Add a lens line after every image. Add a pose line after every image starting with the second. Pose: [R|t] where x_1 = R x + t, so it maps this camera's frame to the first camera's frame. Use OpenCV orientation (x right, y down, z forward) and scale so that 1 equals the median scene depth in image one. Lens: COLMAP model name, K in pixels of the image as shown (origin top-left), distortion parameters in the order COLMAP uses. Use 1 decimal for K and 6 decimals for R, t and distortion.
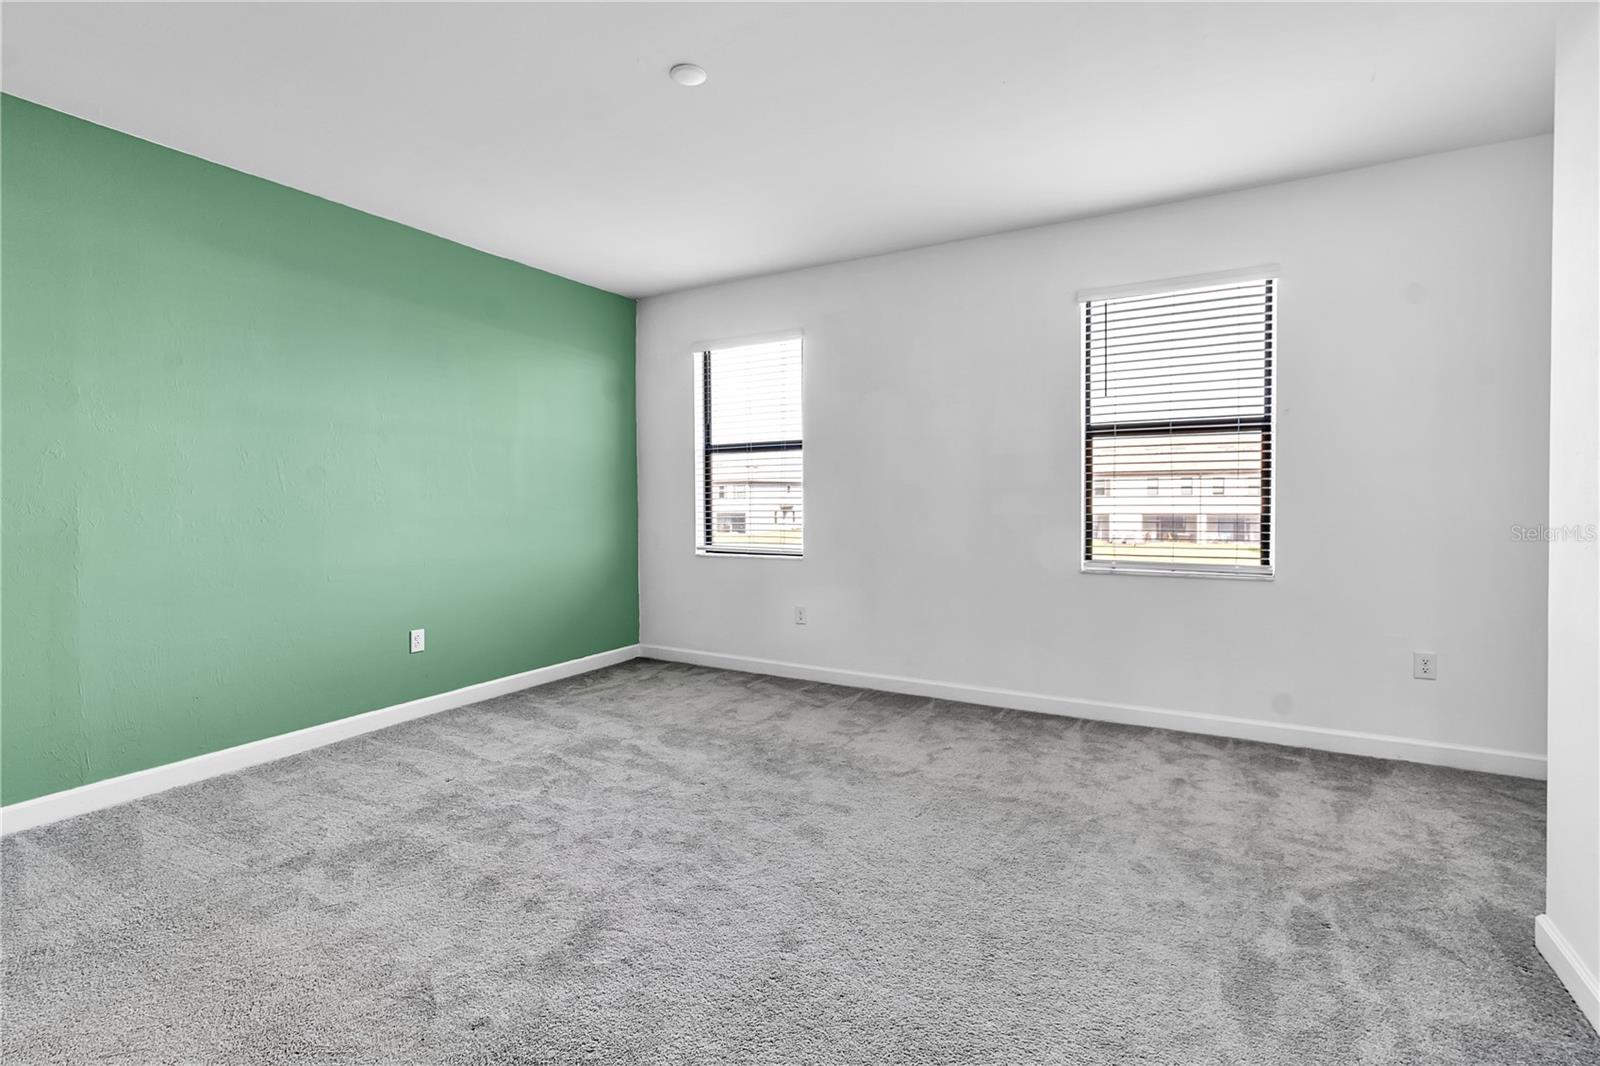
lens RADIAL K [[741.6, 0, 791.1], [0, 741.6, 507.3], [0, 0, 1]] dist [-0.001777, -0.000195]
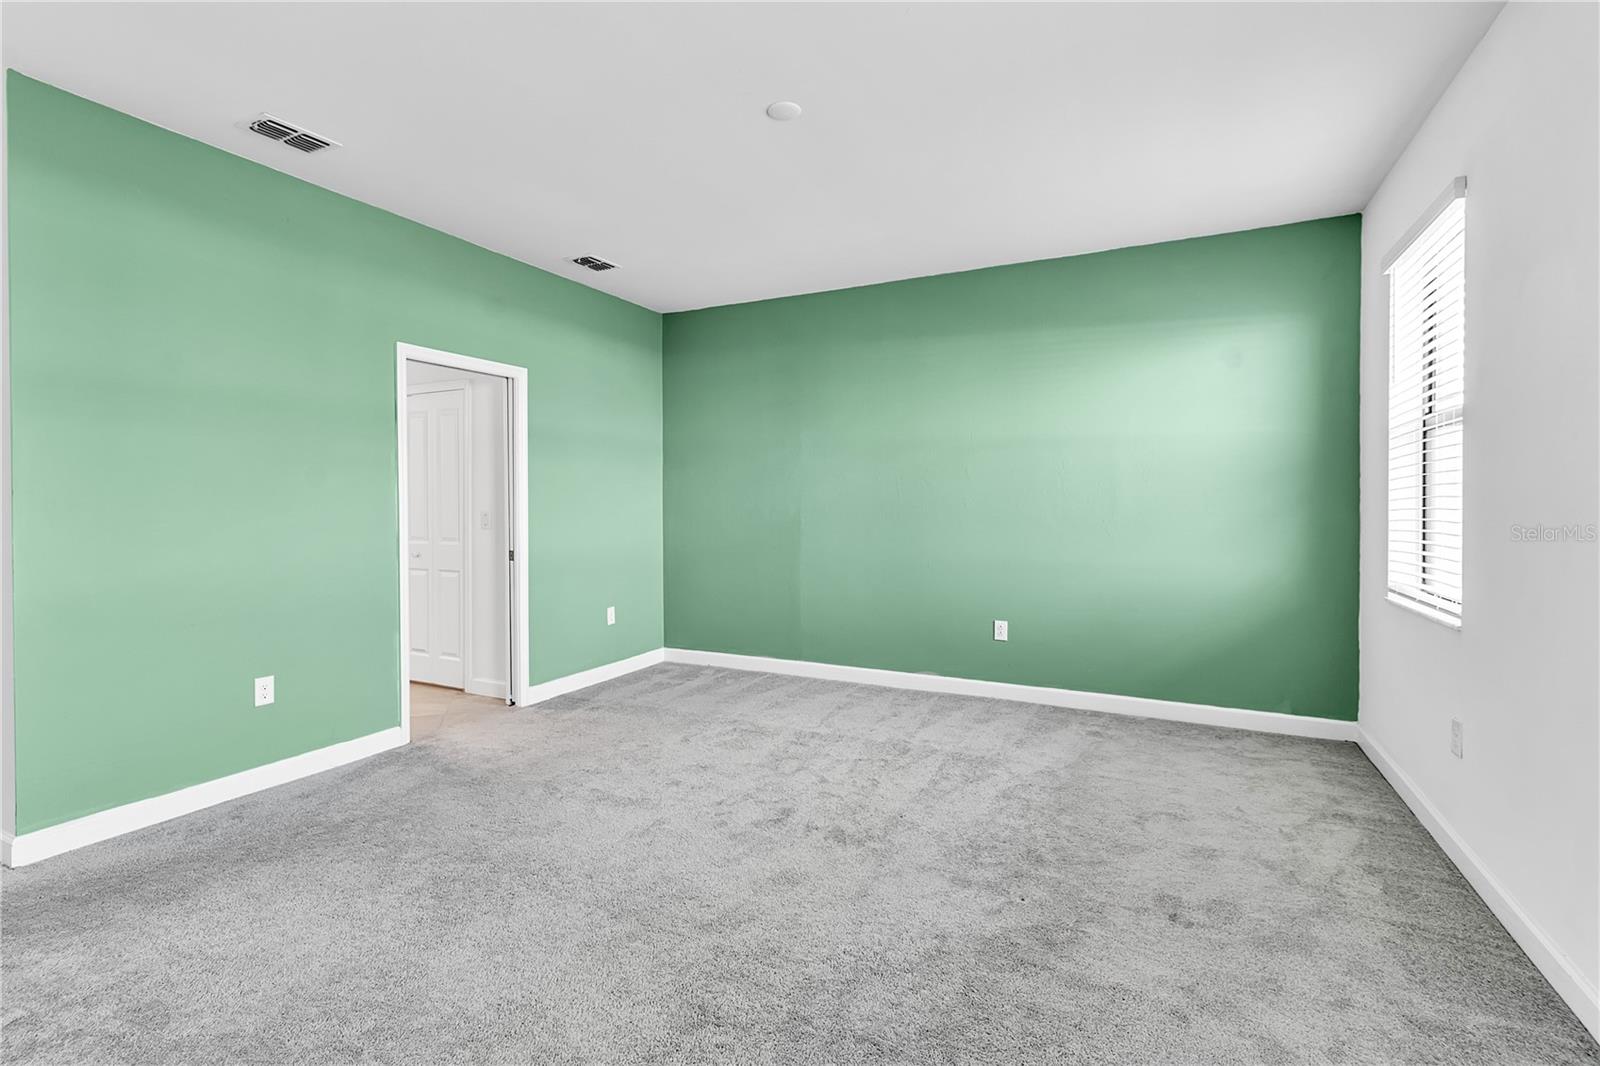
lens RADIAL K [[741.6, 0, 791.1], [0, 741.6, 507.3], [0, 0, 1]] dist [-0.001777, -0.000195]
pose [[0.039936, 0.009458, -0.999157, 0.515171], [-0.012925, 0.999876, 0.008948, -0.010862], [0.999119, 0.012556, 0.040054, 0.539627]]
